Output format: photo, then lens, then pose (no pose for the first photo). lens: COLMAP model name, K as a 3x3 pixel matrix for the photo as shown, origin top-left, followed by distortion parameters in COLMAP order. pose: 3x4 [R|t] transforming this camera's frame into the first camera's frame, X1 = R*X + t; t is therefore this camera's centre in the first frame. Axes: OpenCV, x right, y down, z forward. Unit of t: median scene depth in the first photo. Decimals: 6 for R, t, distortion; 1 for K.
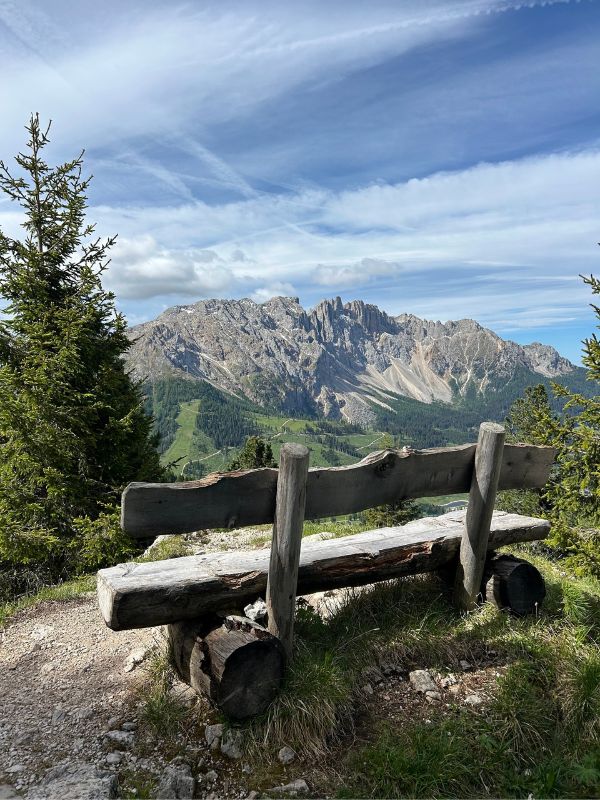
lens RADIAL K [[595.7, 0, 303.8], [0, 595.7, 401.8], [0, 0, 1]] dist [0.179962, -0.485244]
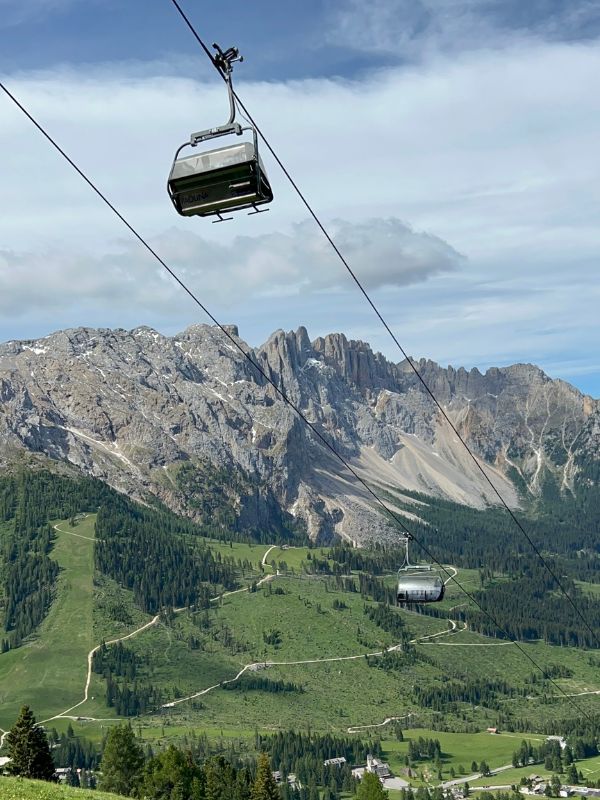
lens RADIAL K [[966.3, 0, 302.2], [0, 966.3, 489.2], [0, 0, 1]] dist [0.210509, -0.813242]
pose [[0.992405, -0.031921, 0.118798, -0.066194], [0.035866, 0.998869, -0.031220, 0.005244], [-0.117667, 0.035244, 0.992428, 0.128199]]
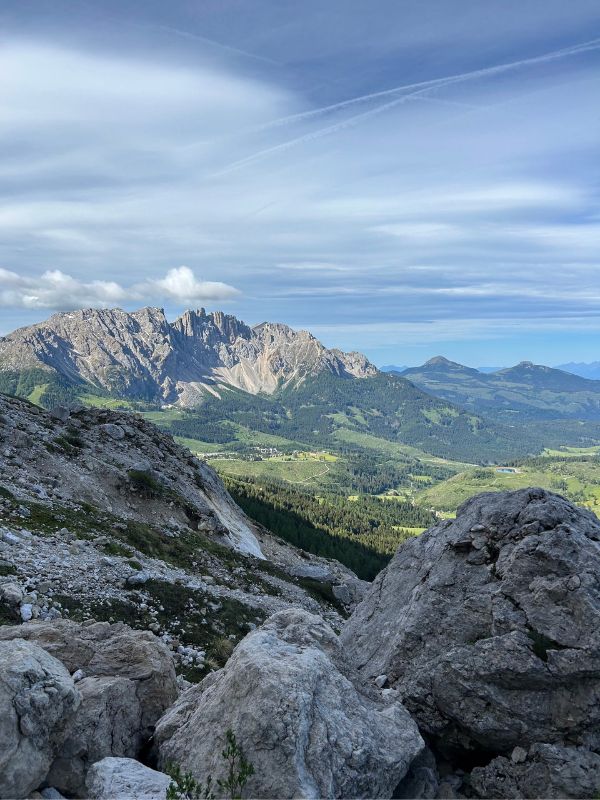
lens RADIAL K [[595.7, 0, 303.8], [0, 595.7, 401.8], [0, 0, 1]] dist [0.179962, -0.485244]
pose [[0.997600, 0.043385, 0.053966, 0.257239], [-0.044667, 0.998743, 0.022766, -0.014827], [-0.052911, -0.025122, 0.998283, -0.367619]]
